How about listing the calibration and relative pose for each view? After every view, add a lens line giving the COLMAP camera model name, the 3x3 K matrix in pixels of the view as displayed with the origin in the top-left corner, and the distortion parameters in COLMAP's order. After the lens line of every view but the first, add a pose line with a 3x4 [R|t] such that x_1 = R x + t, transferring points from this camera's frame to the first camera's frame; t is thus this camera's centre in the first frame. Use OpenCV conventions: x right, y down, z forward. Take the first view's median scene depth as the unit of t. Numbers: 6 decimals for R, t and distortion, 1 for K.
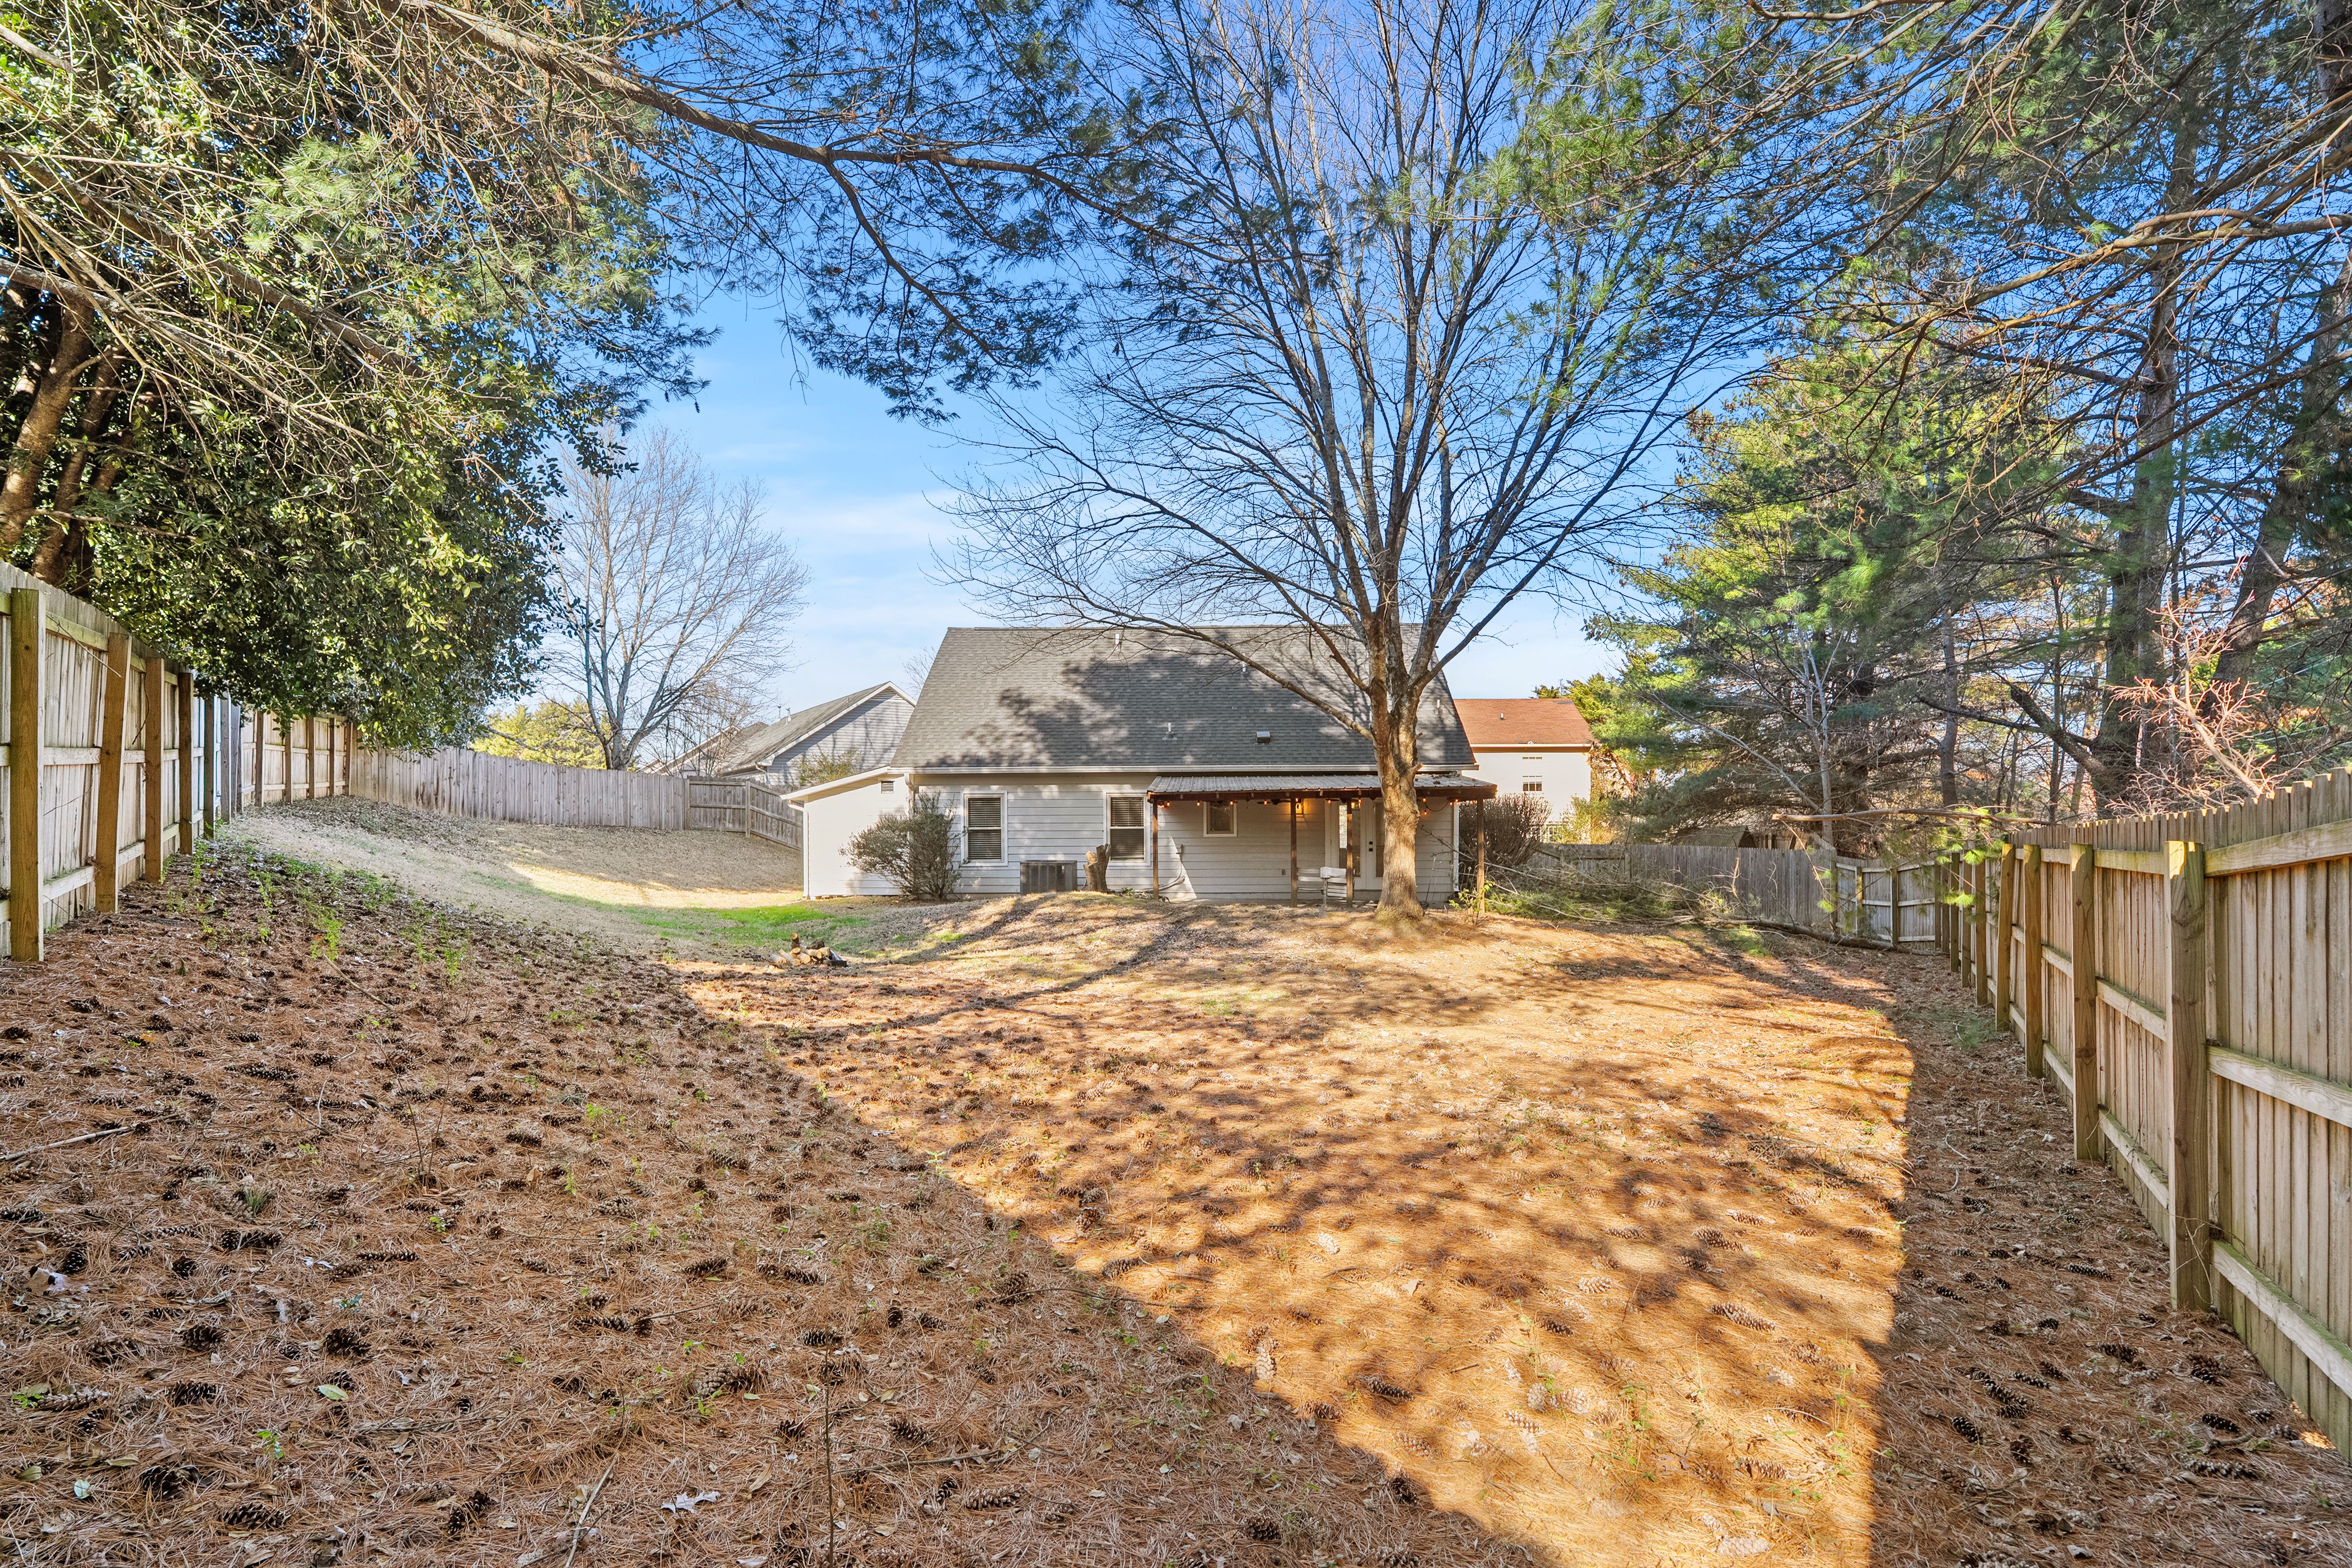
lens RADIAL K [[1075.1, 0, 1177.5], [0, 1075.1, 795.4], [0, 0, 1]] dist [-0.005086, -0.000084]
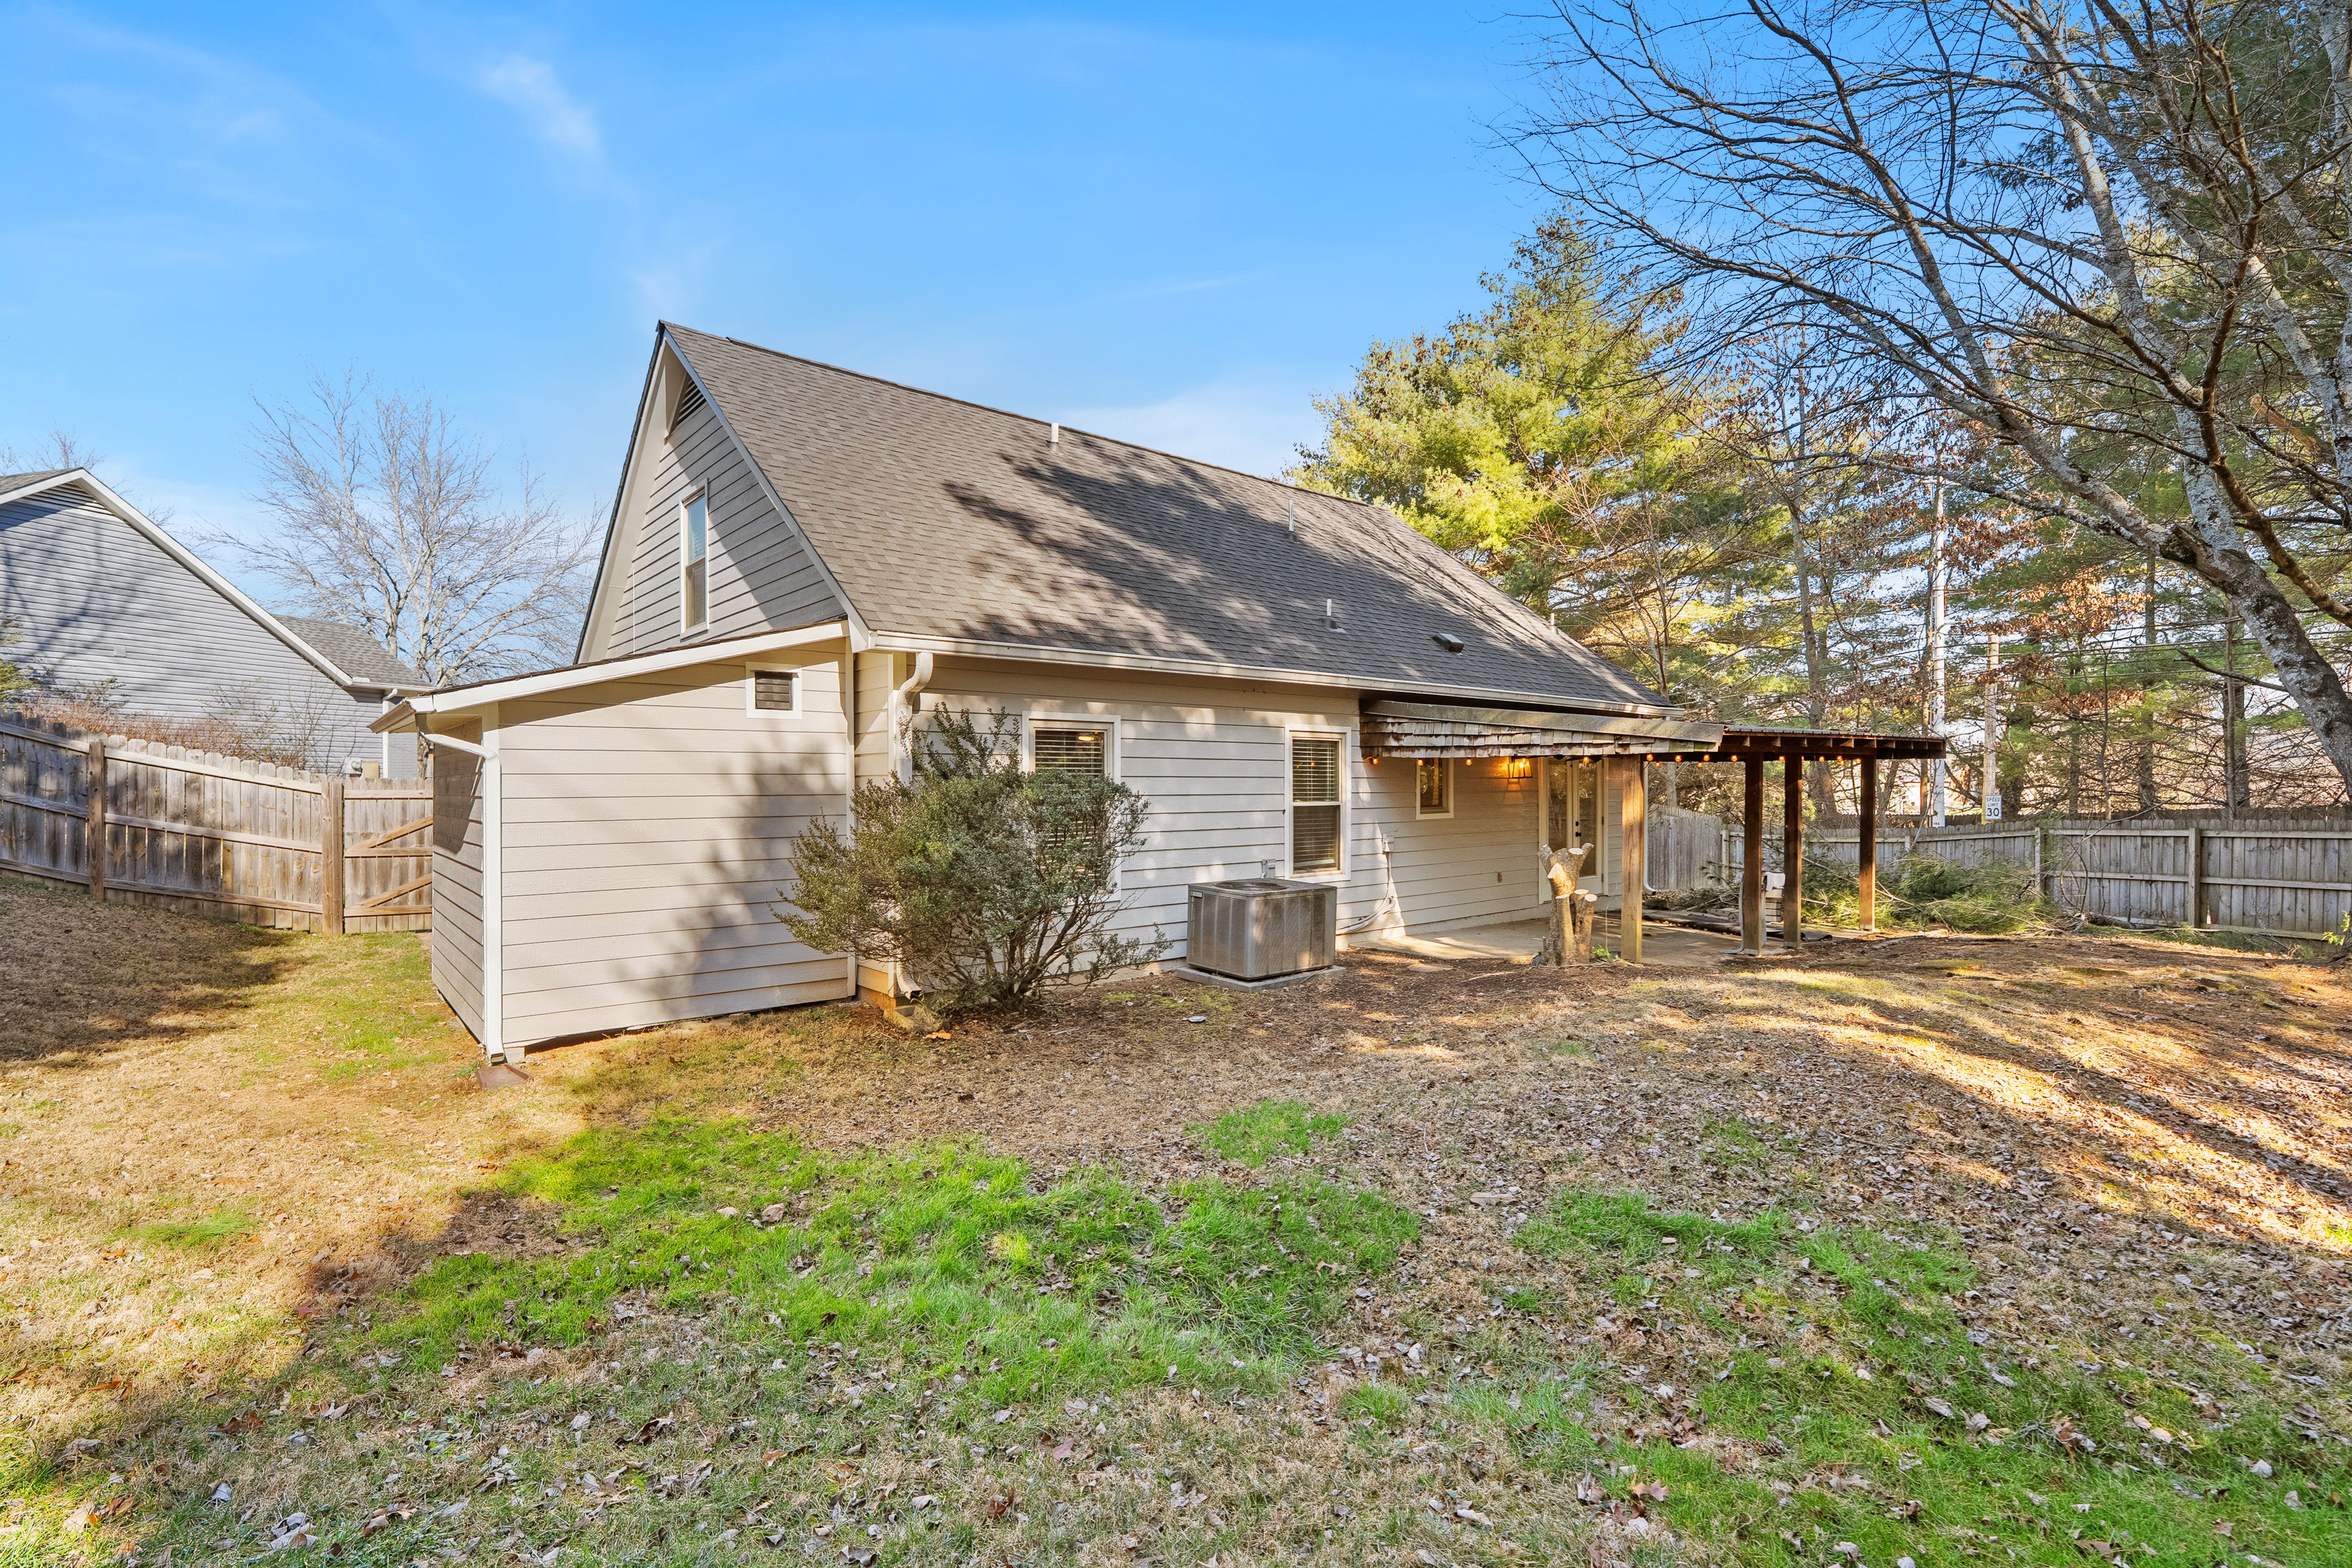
lens RADIAL K [[1075.1, 0, 1176.2], [0, 1075.1, 783.2], [0, 0, 1]] dist [-0.005086, -0.000084]
pose [[0.723152, 0.001050, 0.690688, -0.422967], [-0.007573, 0.999951, 0.006409, 0.018027], [-0.690647, -0.009865, 0.723124, 0.696385]]
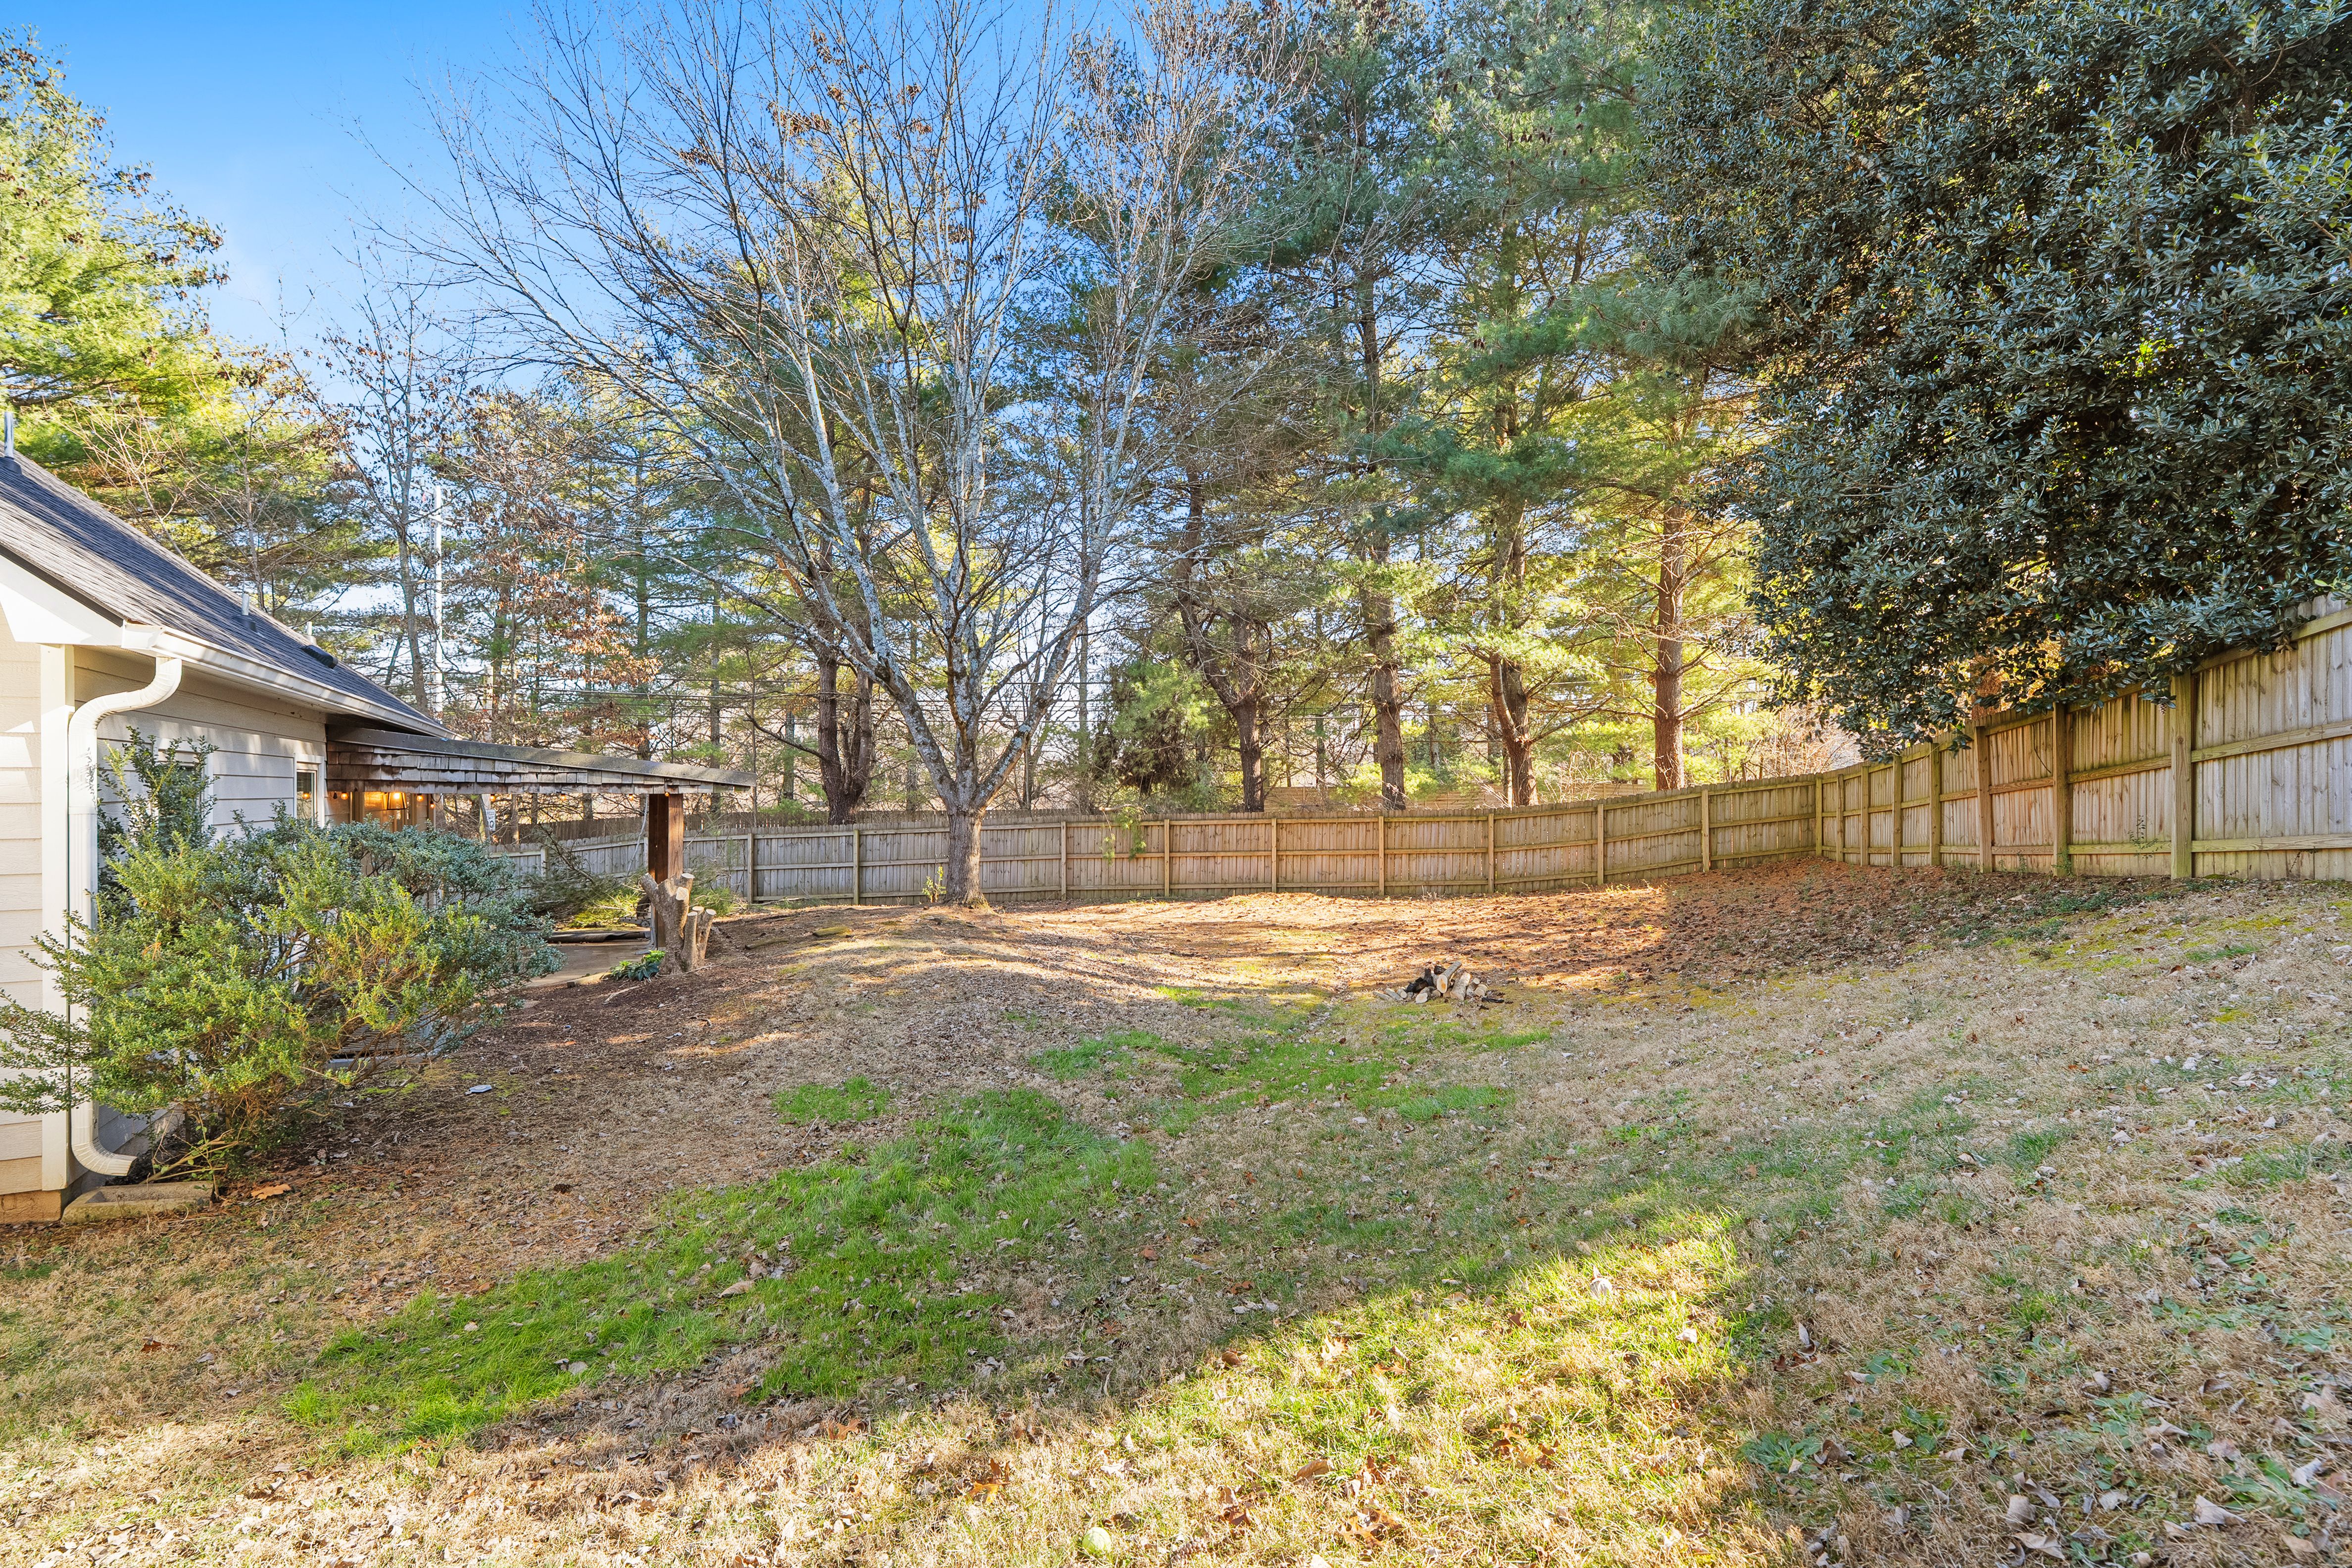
lens RADIAL K [[1075.1, 0, 1176.5], [0, 1075.1, 788.6], [0, 0, 1]] dist [-0.005086, -0.000084]
pose [[-0.520449, 0.002143, 0.853890, -0.564110], [-0.006595, 0.999957, -0.006529, 0.007447], [-0.853867, -0.009030, -0.520412, 0.939210]]
